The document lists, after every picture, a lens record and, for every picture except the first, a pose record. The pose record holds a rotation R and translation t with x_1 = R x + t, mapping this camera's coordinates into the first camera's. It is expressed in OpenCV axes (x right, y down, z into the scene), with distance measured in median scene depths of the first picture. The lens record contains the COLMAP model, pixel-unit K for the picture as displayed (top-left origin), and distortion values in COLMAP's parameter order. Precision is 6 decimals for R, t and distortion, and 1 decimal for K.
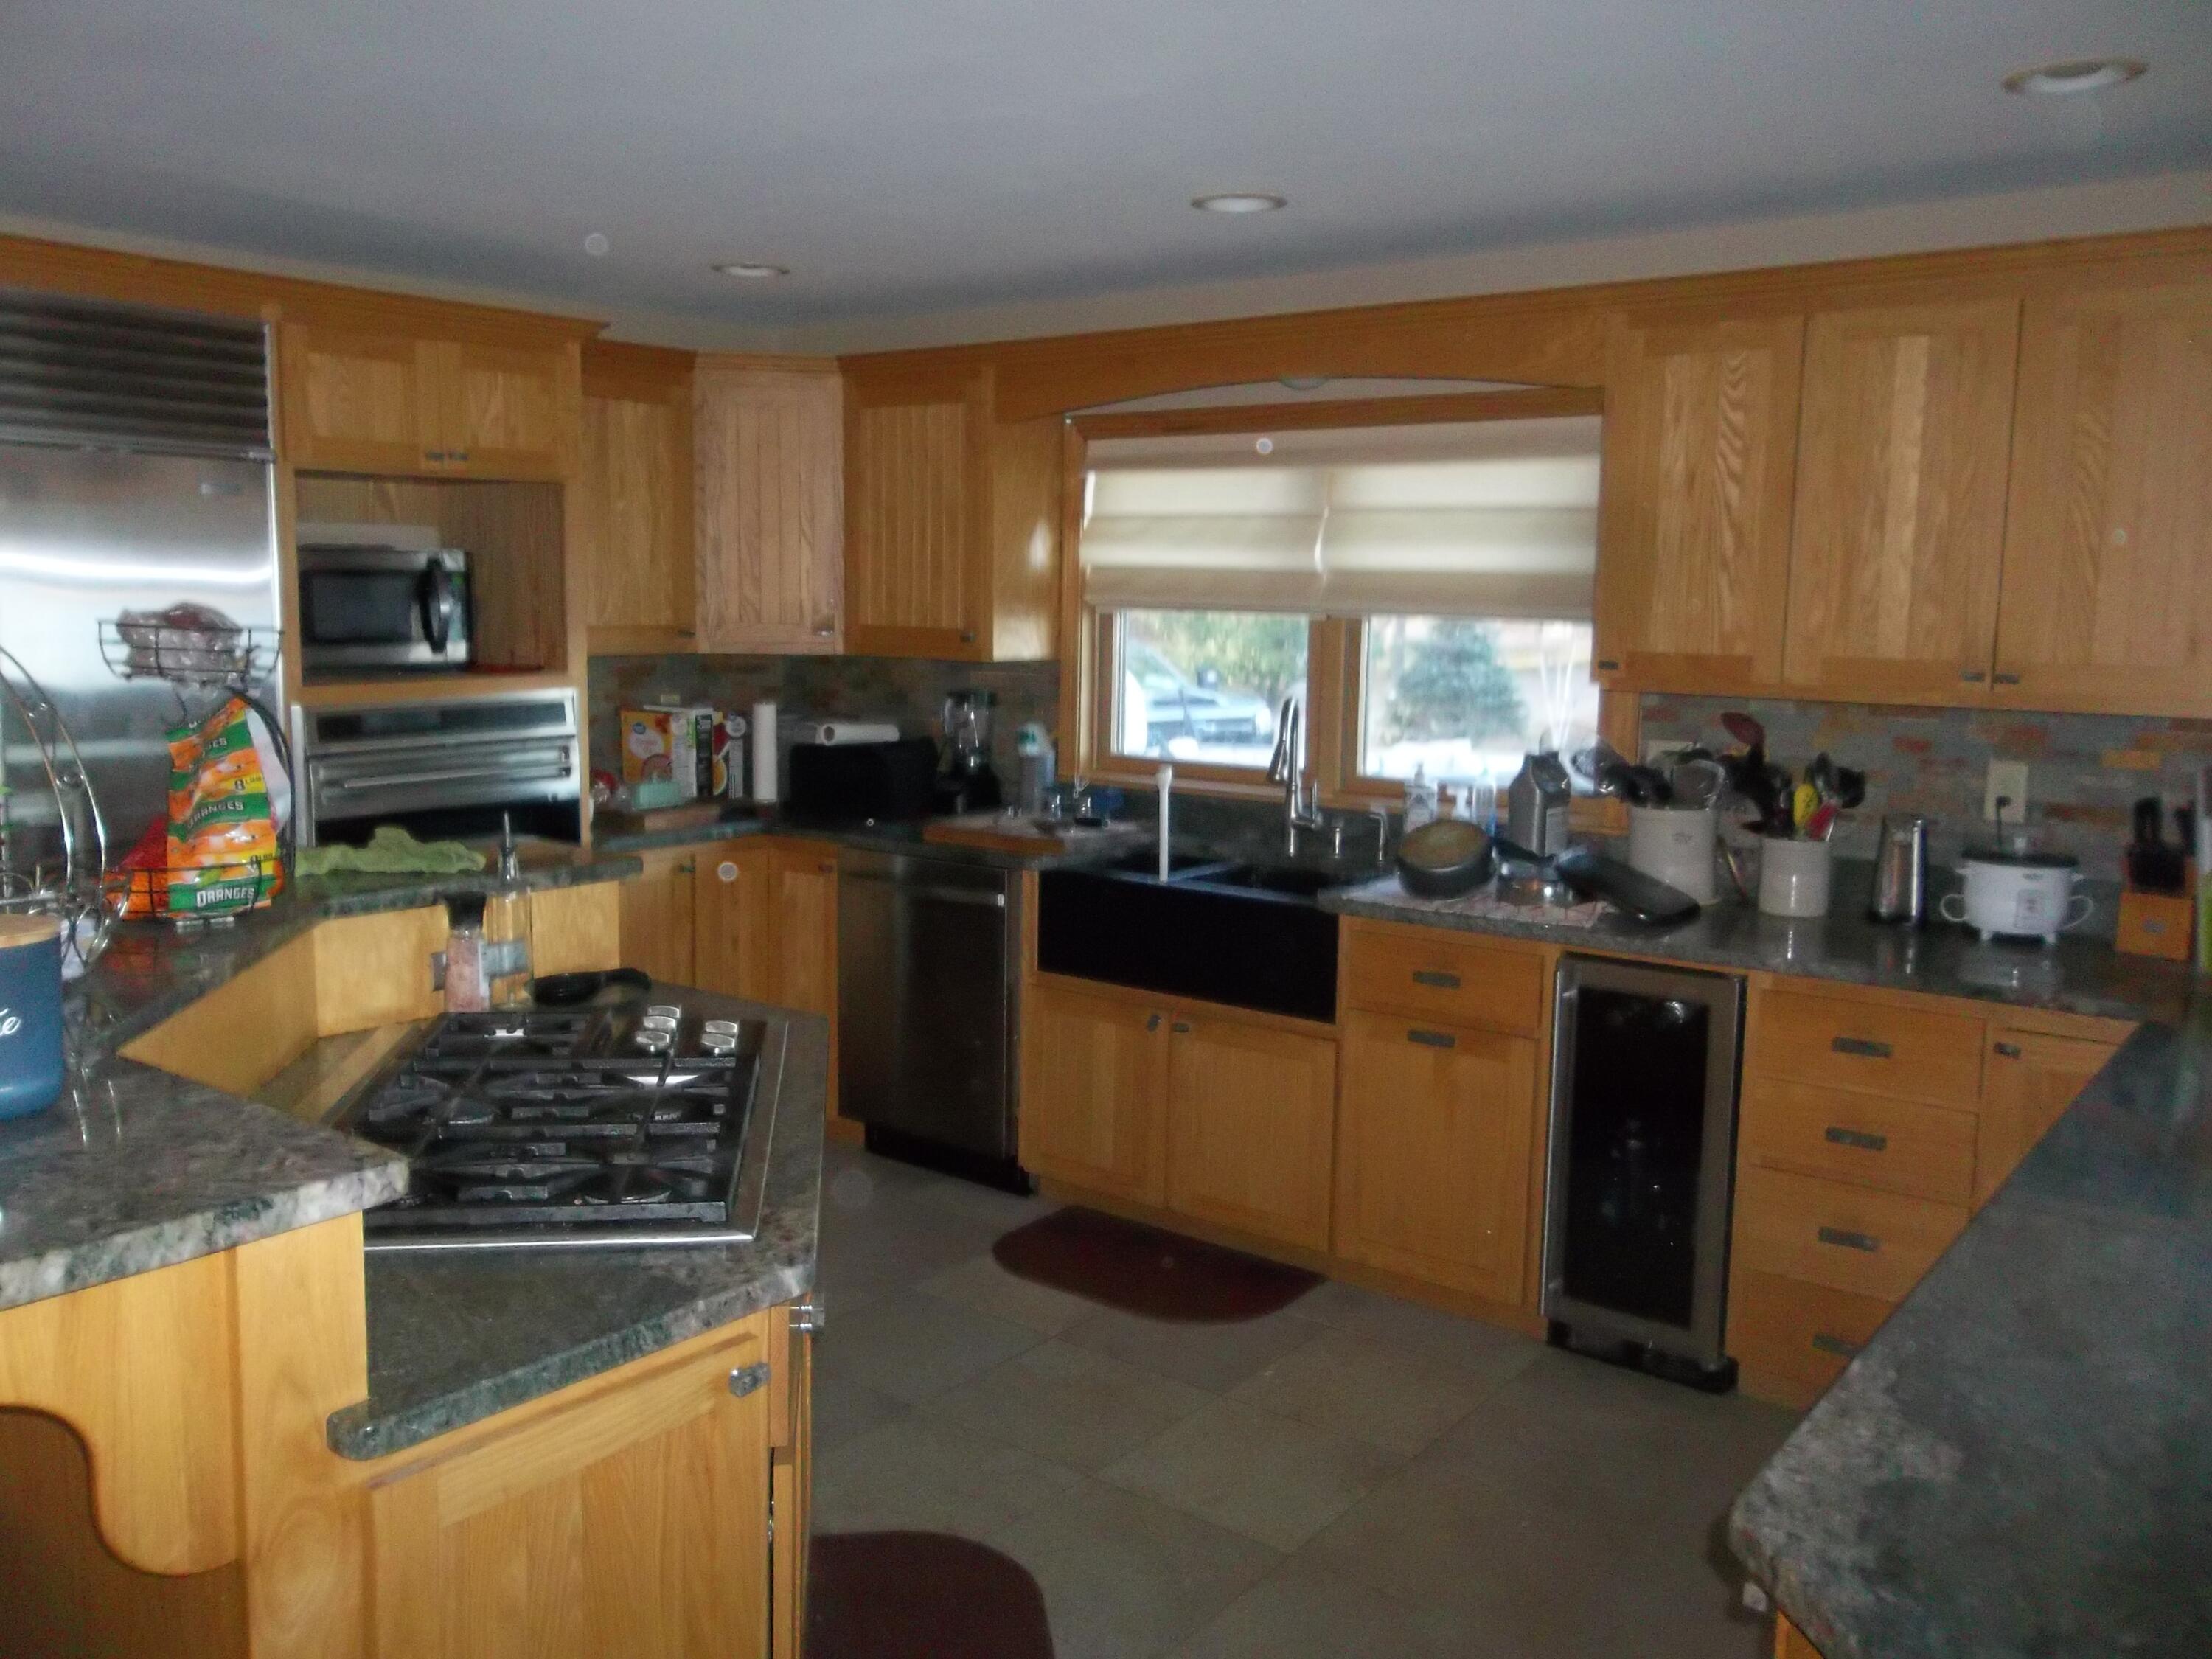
lens RADIAL K [[1806.1, 0, 1106.0], [0, 1806.1, 829.5], [0, 0, 1]] dist [0.007879, 0.002514]
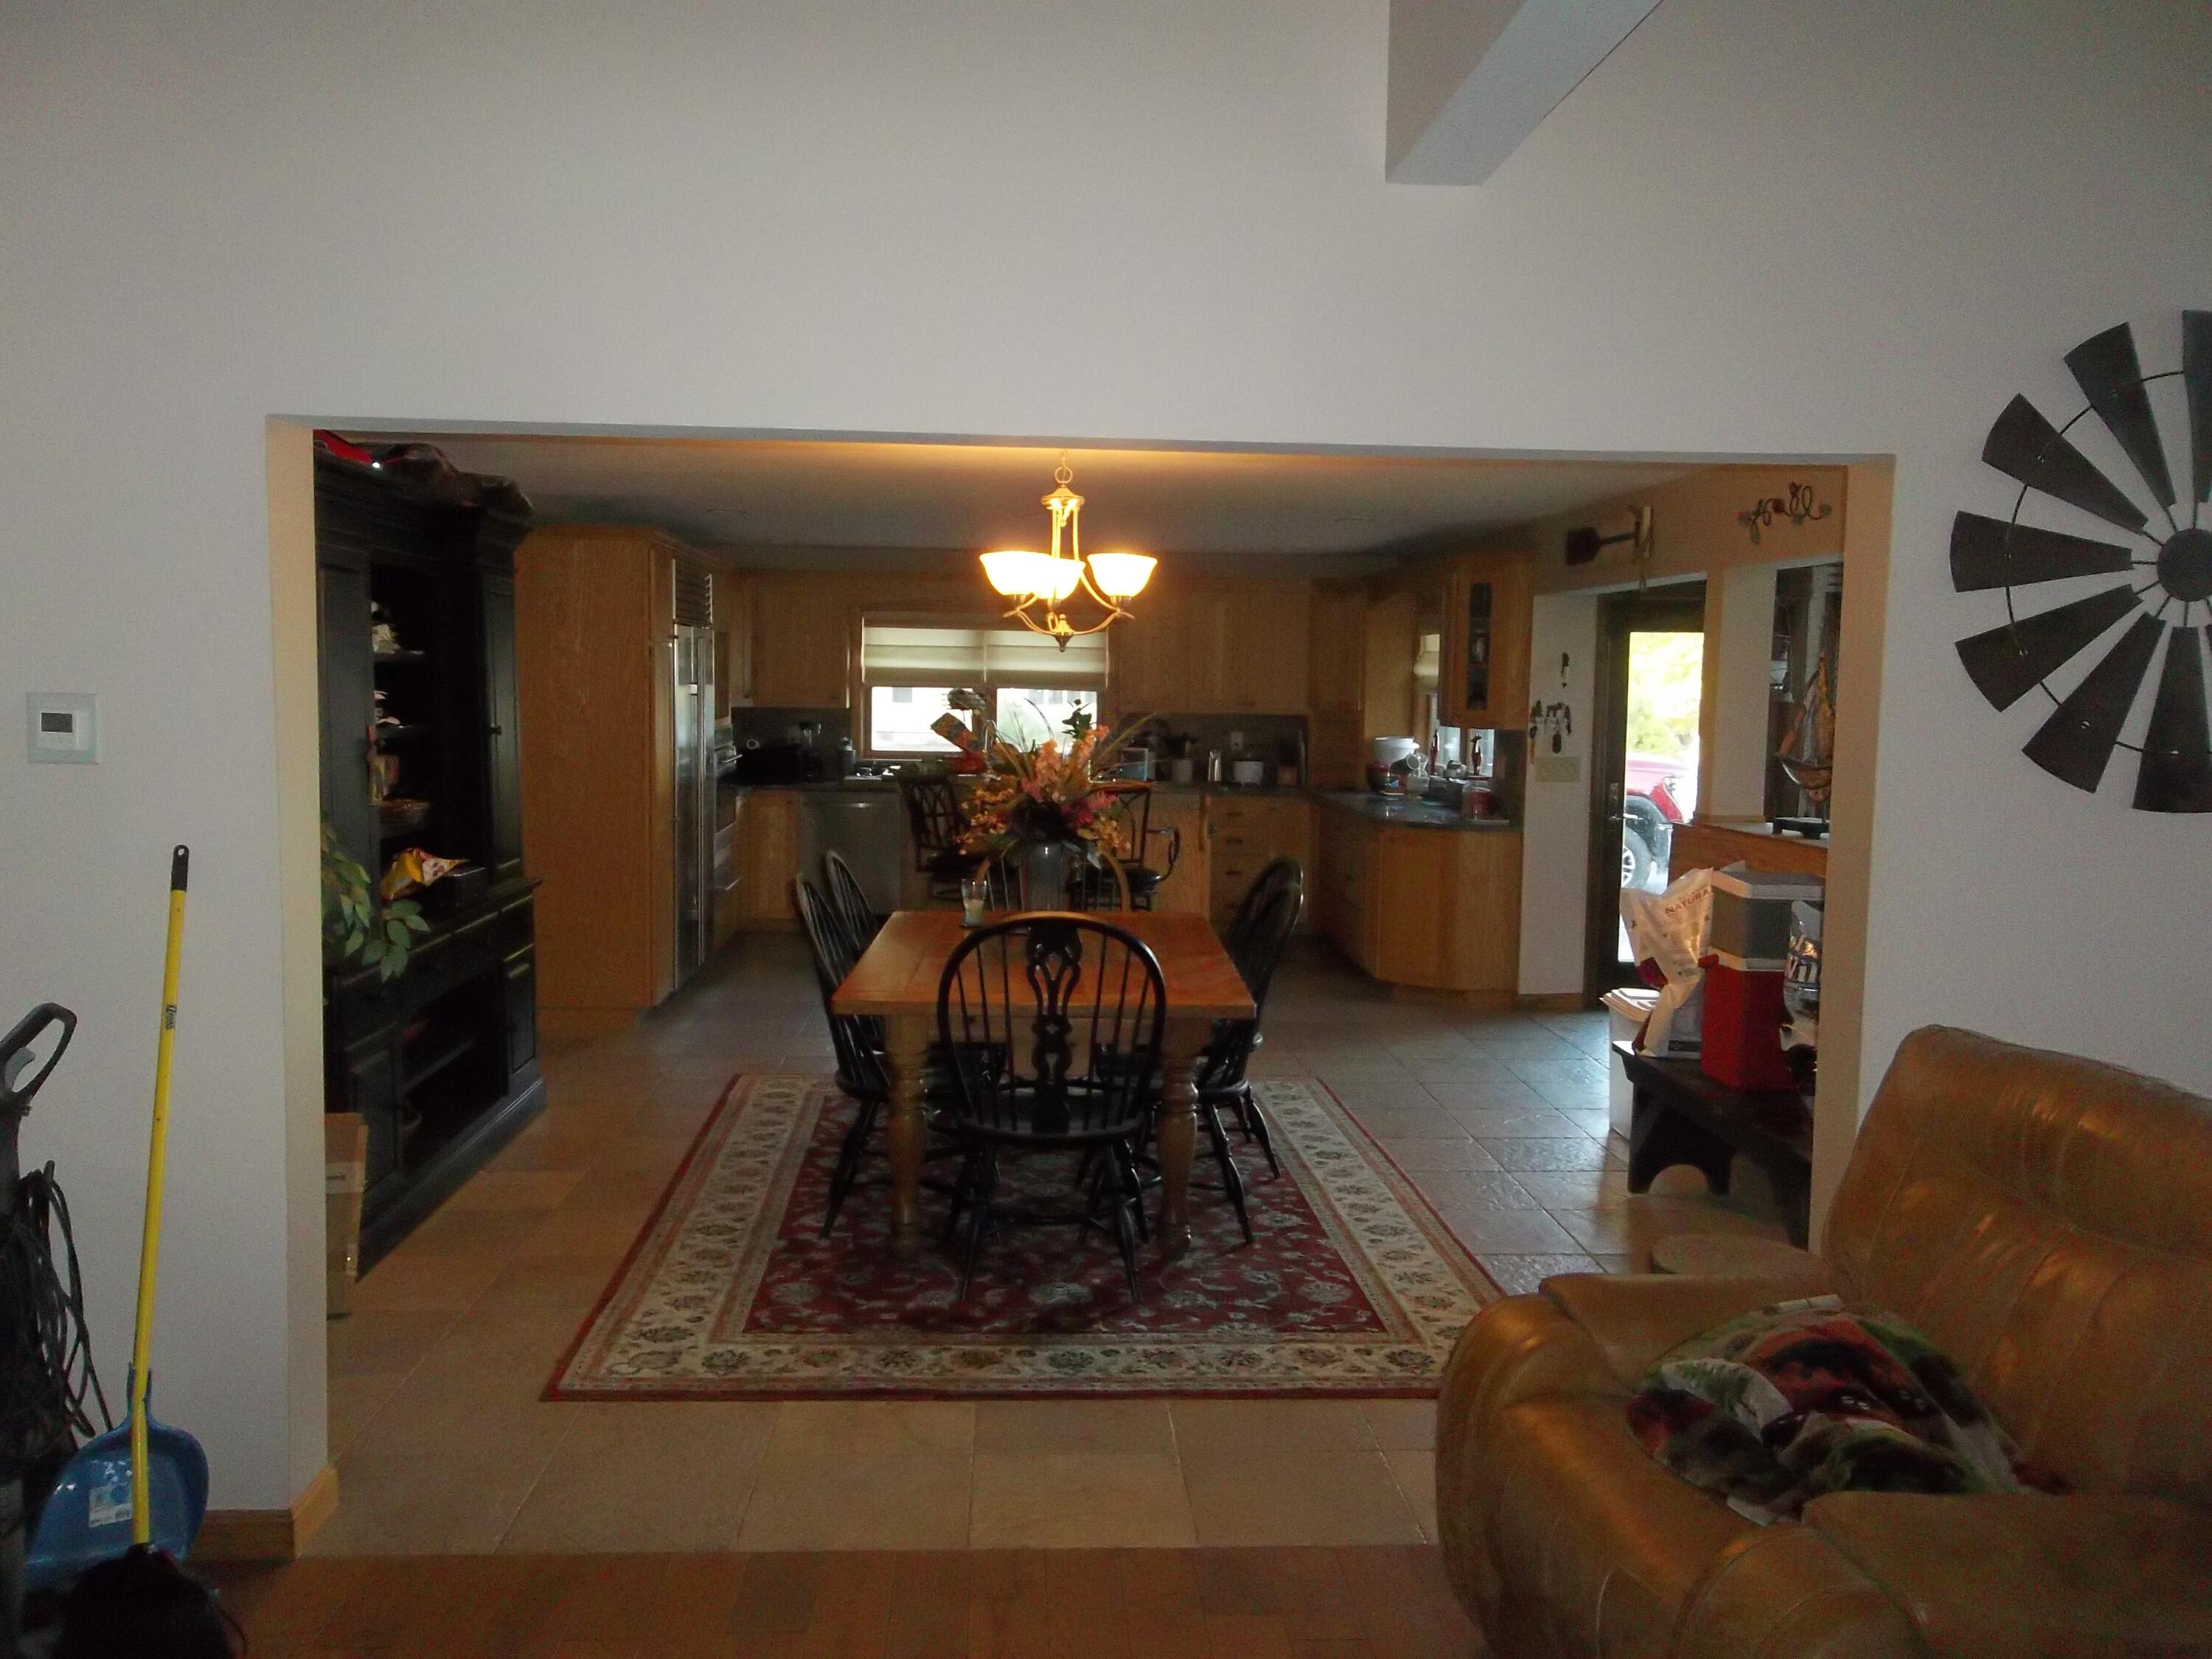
lens RADIAL K [[1806.1, 0, 1106.0], [0, 1806.1, 829.5], [0, 0, 1]] dist [0.007879, 0.002514]
pose [[0.750332, -0.055401, 0.658736, -1.411312], [0.086979, 0.996093, -0.015300, 0.129549], [-0.655314, 0.068776, 0.752219, -0.975022]]
